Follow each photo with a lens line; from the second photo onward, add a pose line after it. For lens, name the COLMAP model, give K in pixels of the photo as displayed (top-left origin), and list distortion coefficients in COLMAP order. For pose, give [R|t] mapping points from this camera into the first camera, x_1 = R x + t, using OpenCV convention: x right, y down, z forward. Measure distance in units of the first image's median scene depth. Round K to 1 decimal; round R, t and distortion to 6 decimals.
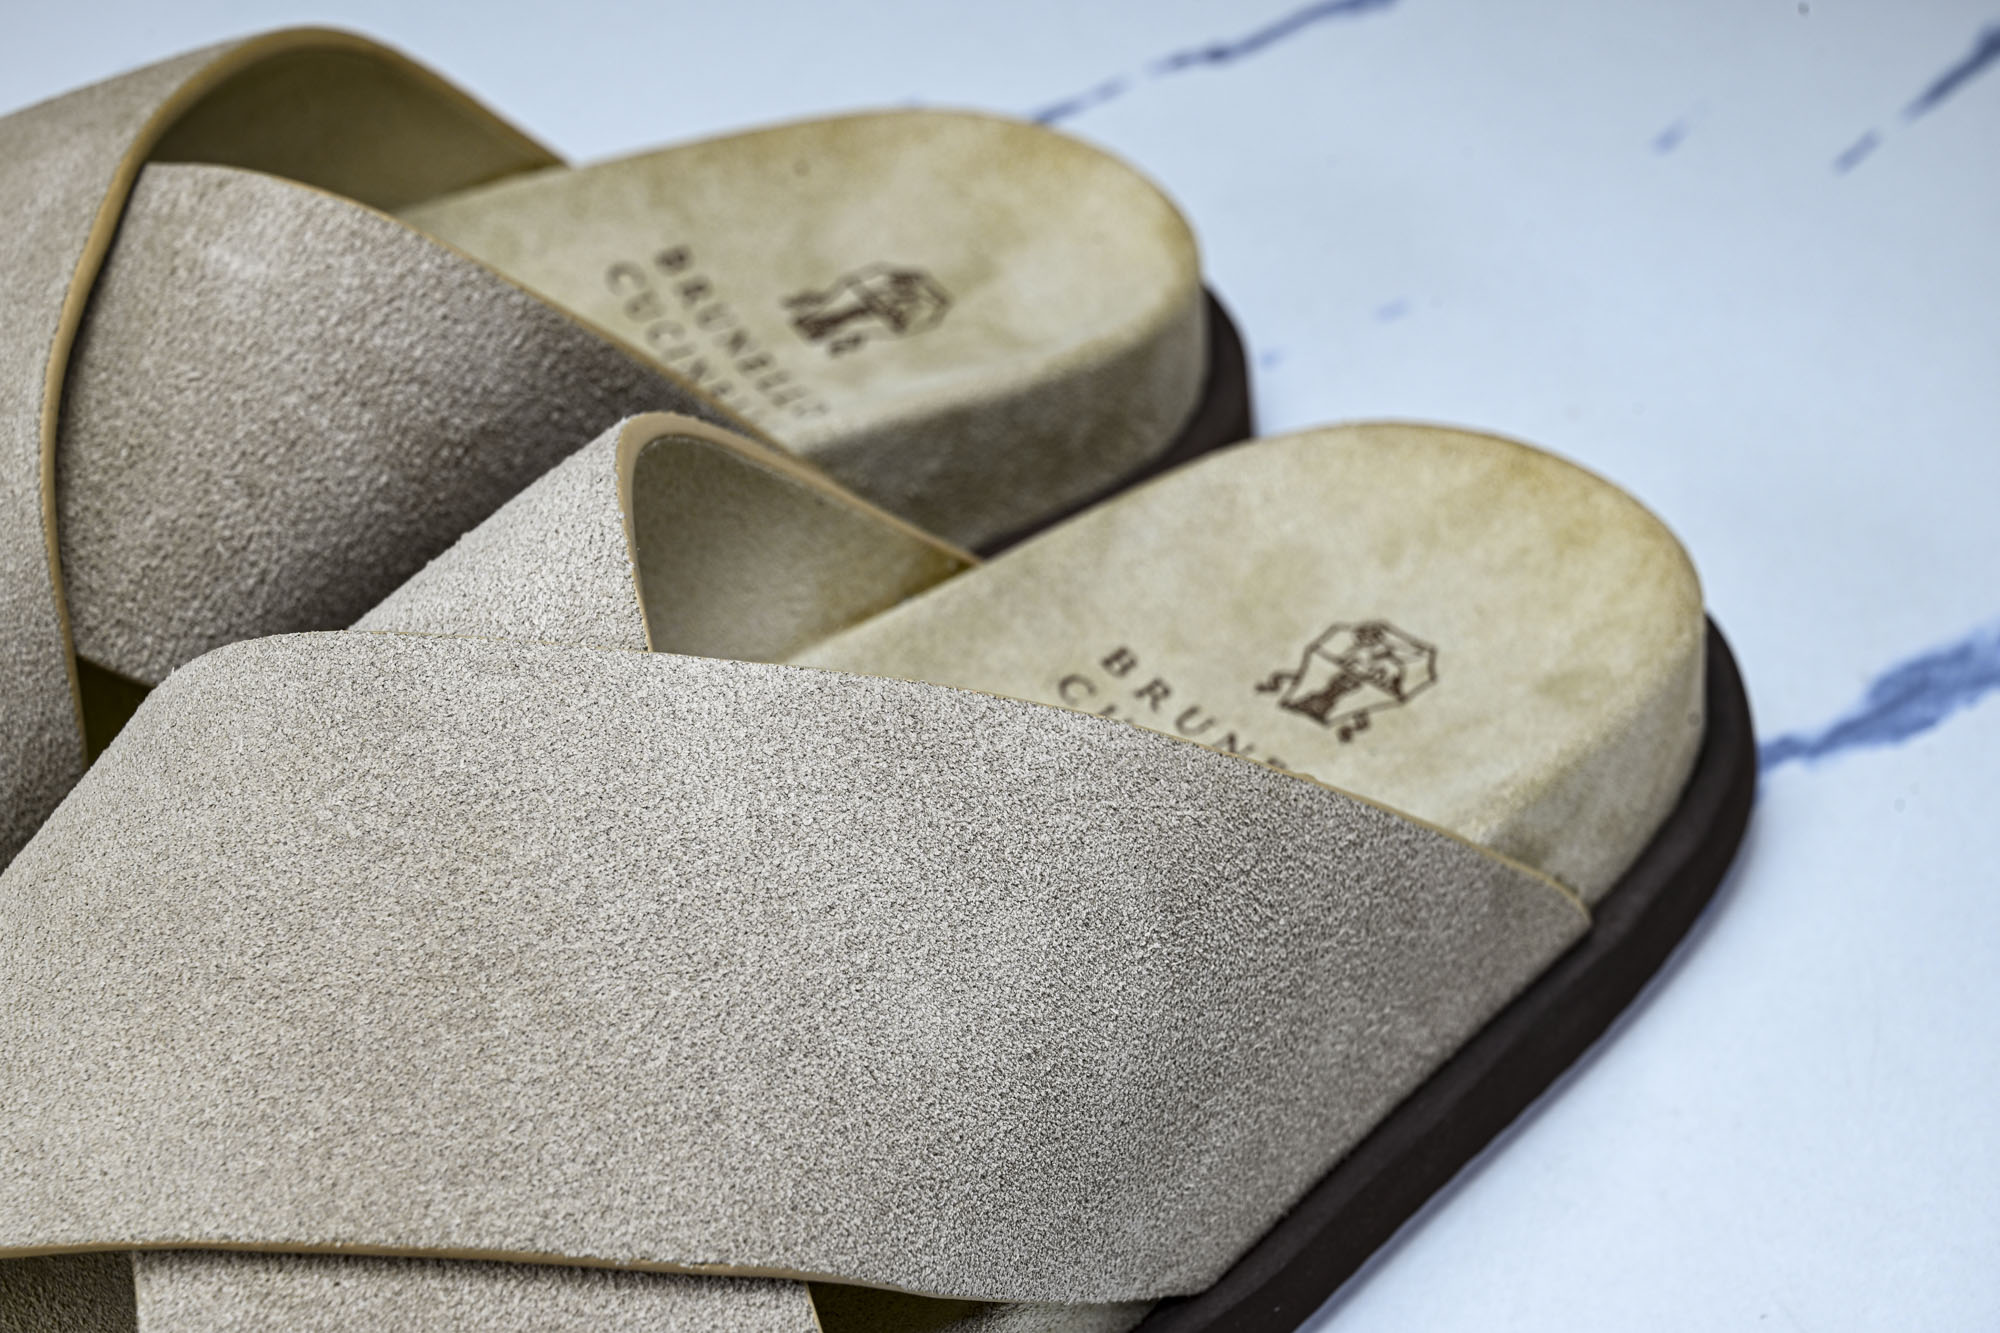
lens RADIAL K [[4101.5, 0, 992.7], [0, 4101.5, 666.8], [0, 0, 1]] dist [0.015527, 0.000000]
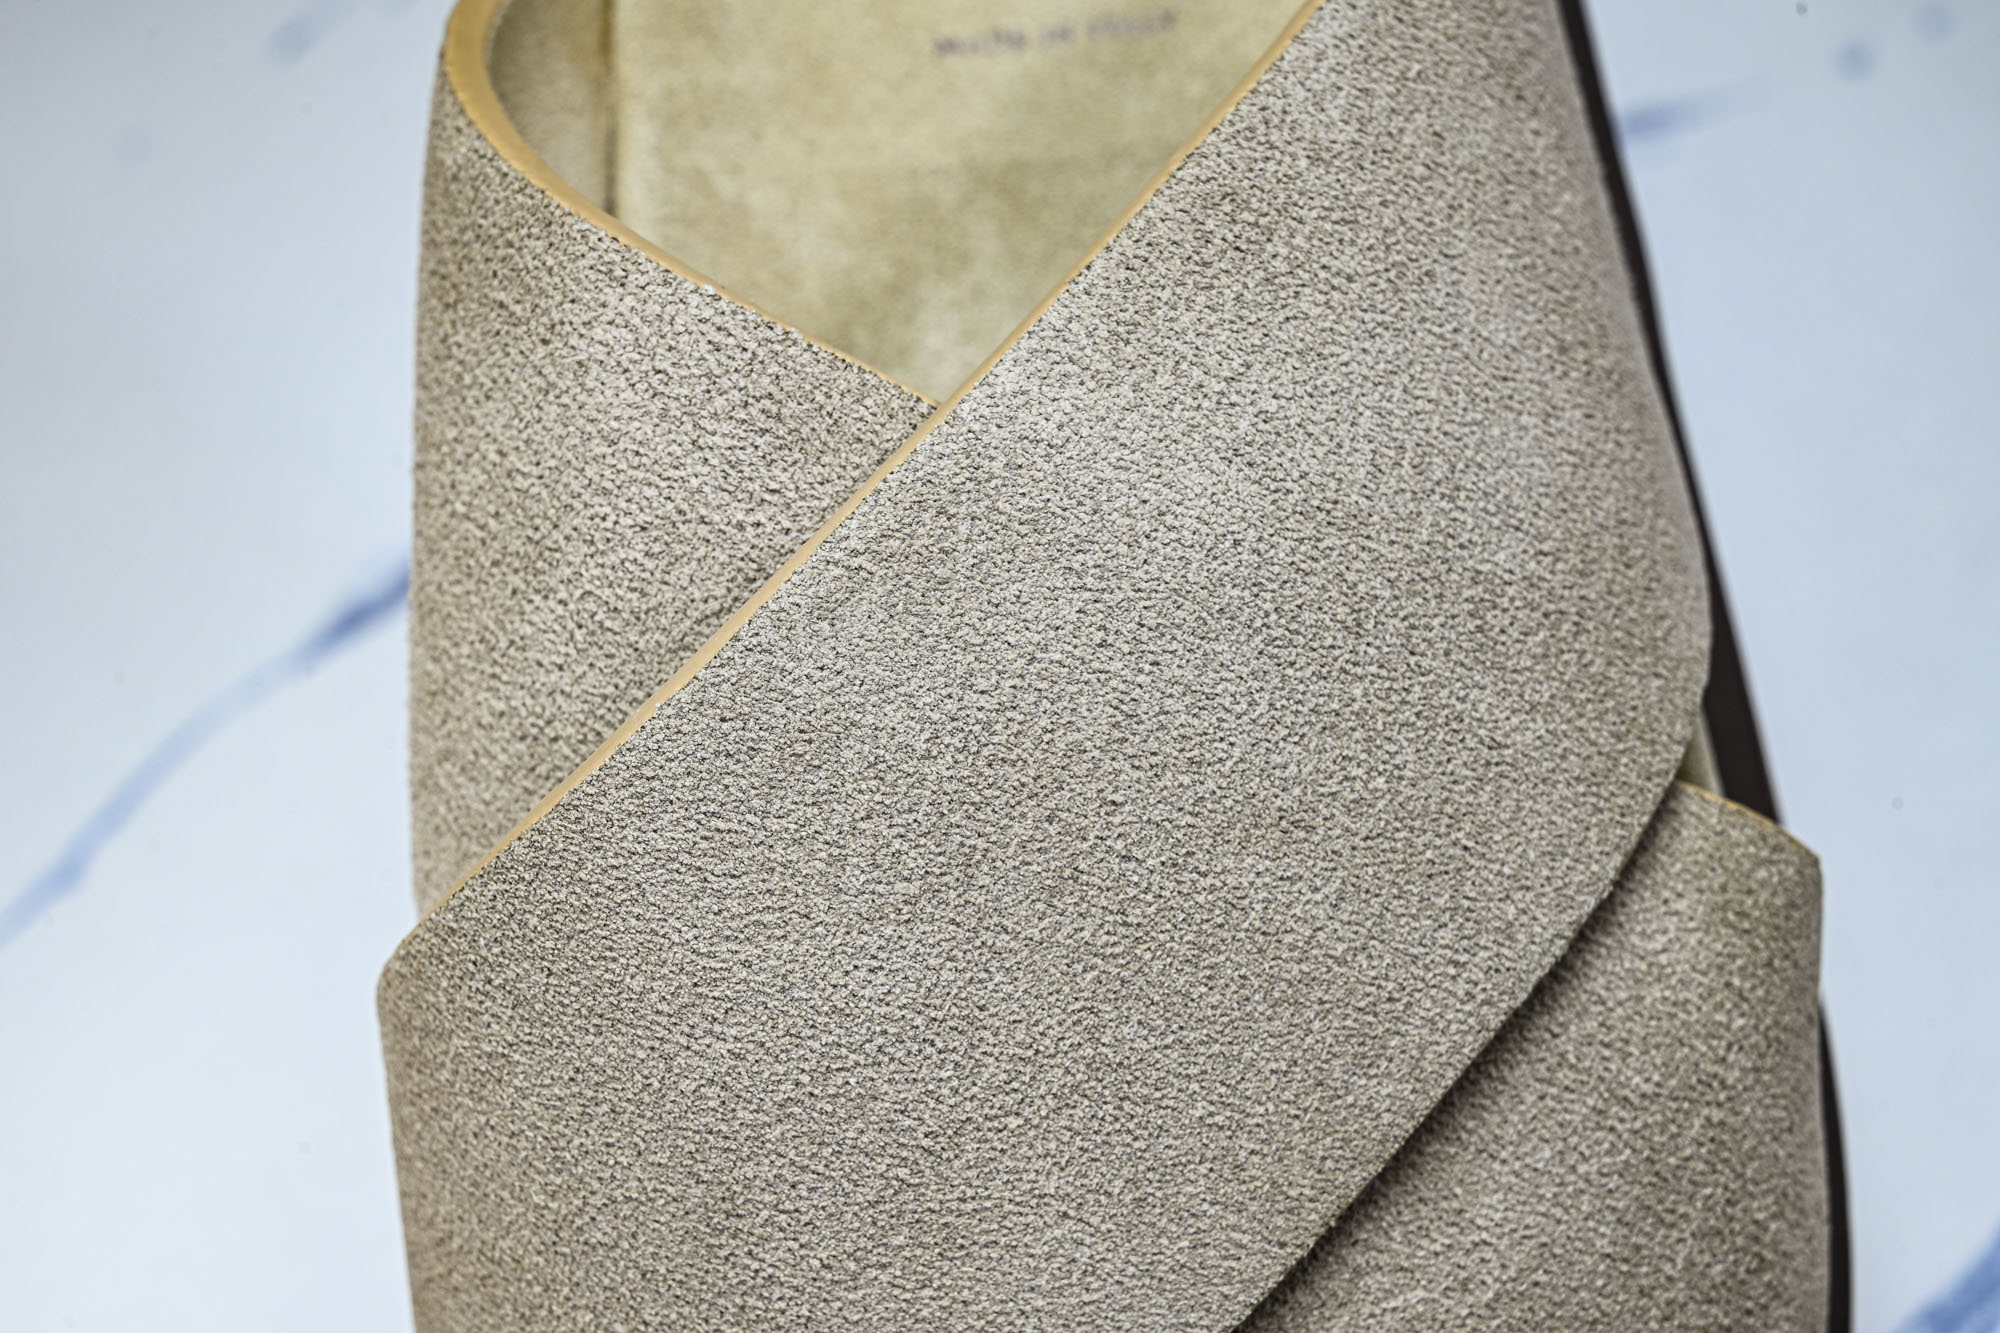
lens RADIAL K [[4101.5, 0, 999.5], [0, 4101.5, 667.4], [0, 0, 1]] dist [0.015527, 0.000000]
pose [[0.611963, -0.772828, 0.168045, -0.240844], [0.593772, 0.589306, 0.547863, -0.378023], [-0.522434, -0.235491, 0.819516, 0.403371]]
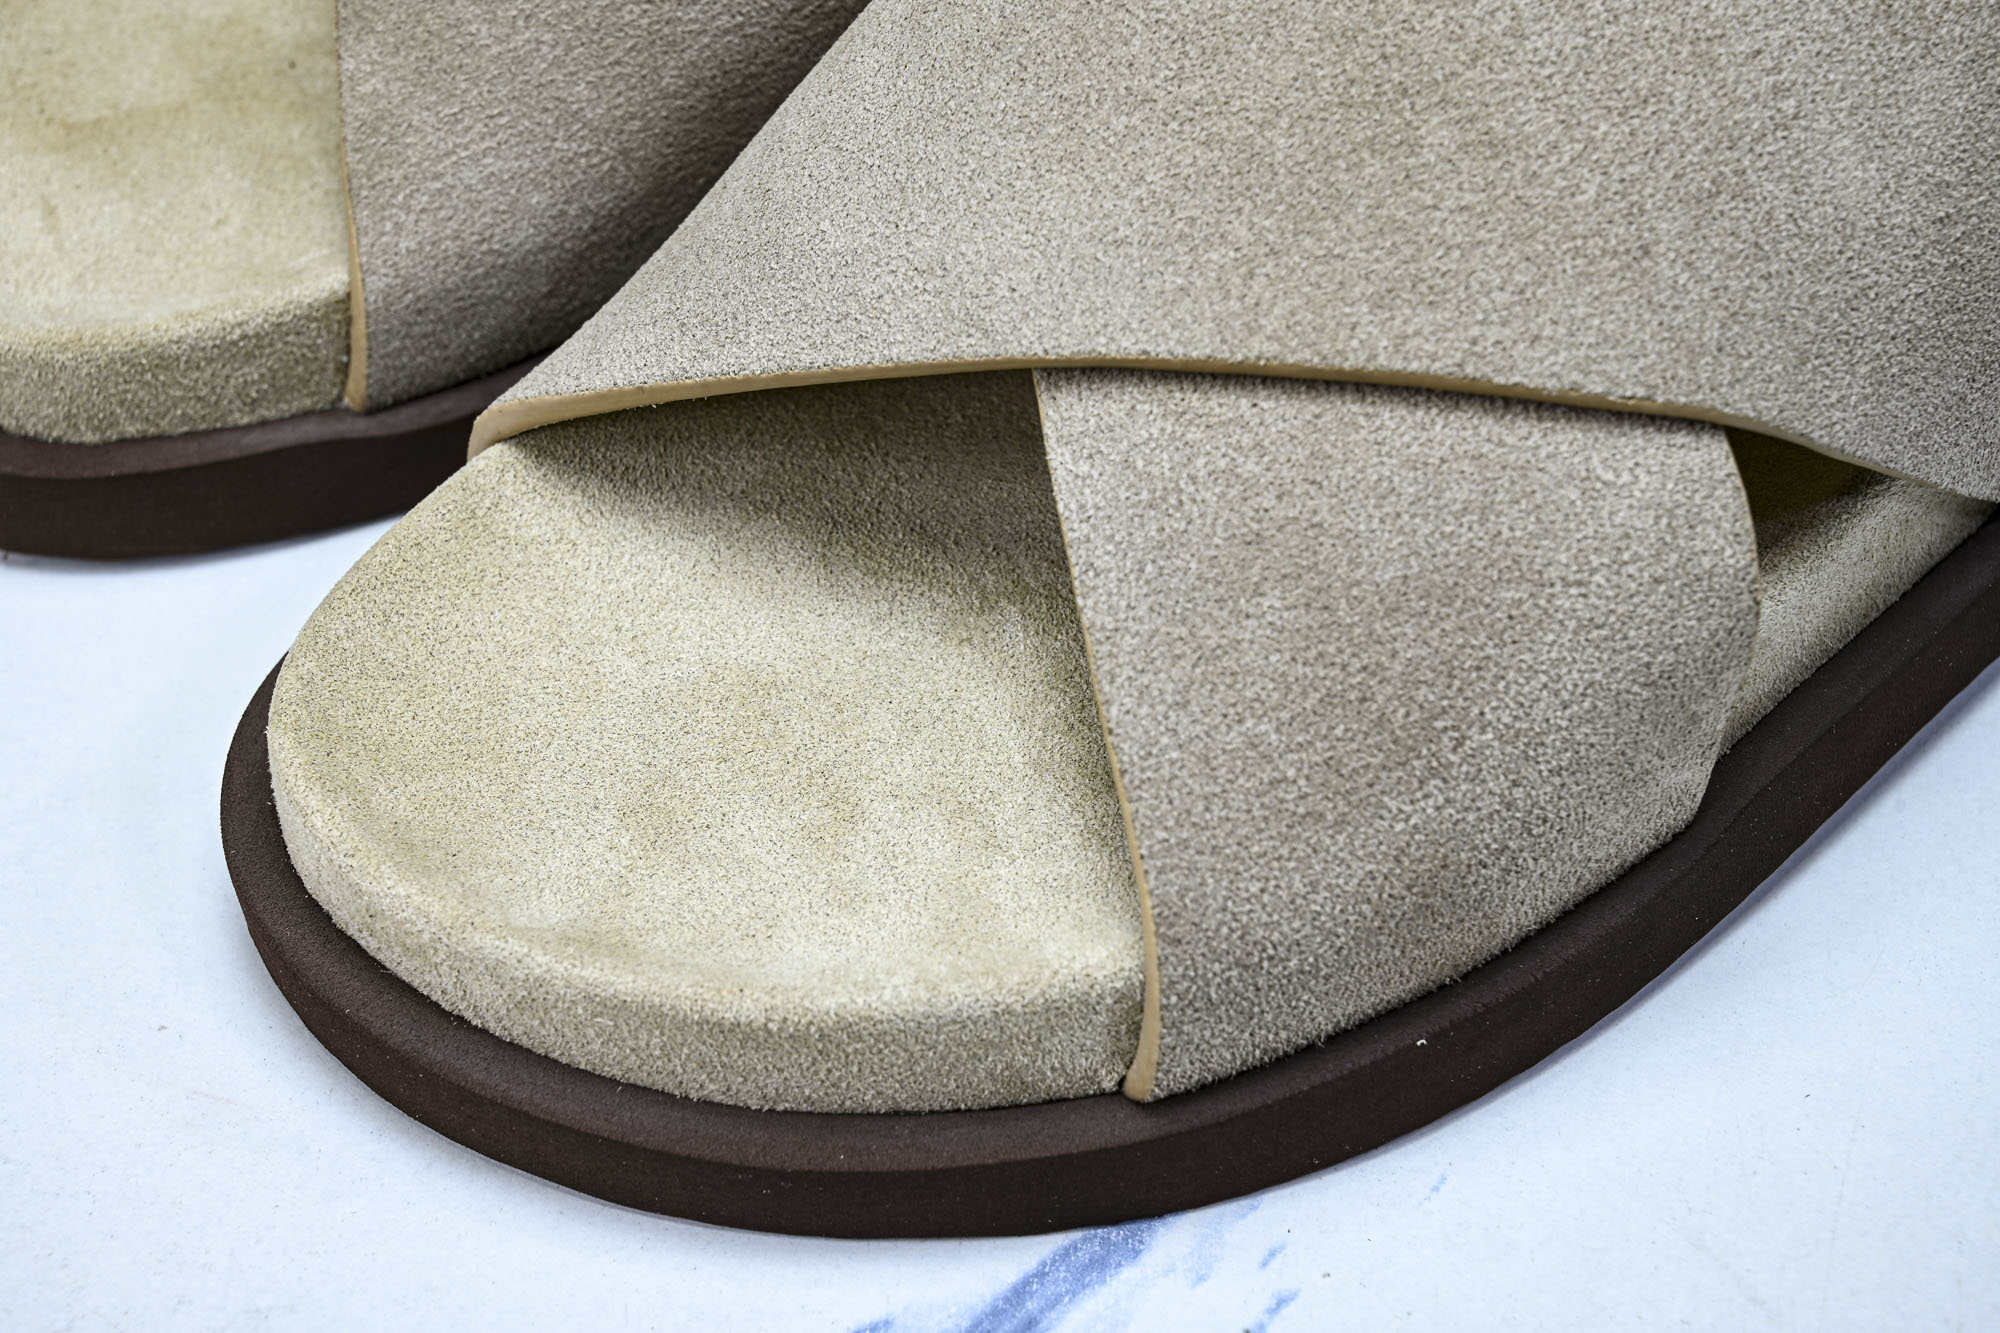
lens RADIAL K [[4101.5, 0, 994.9], [0, 4101.5, 665.5], [0, 0, 1]] dist [0.015527, 0.000000]
pose [[0.998486, 0.043905, -0.033148, -0.182235], [-0.040433, 0.994267, 0.098991, 0.114619], [0.037304, -0.097501, 0.994536, 0.008477]]
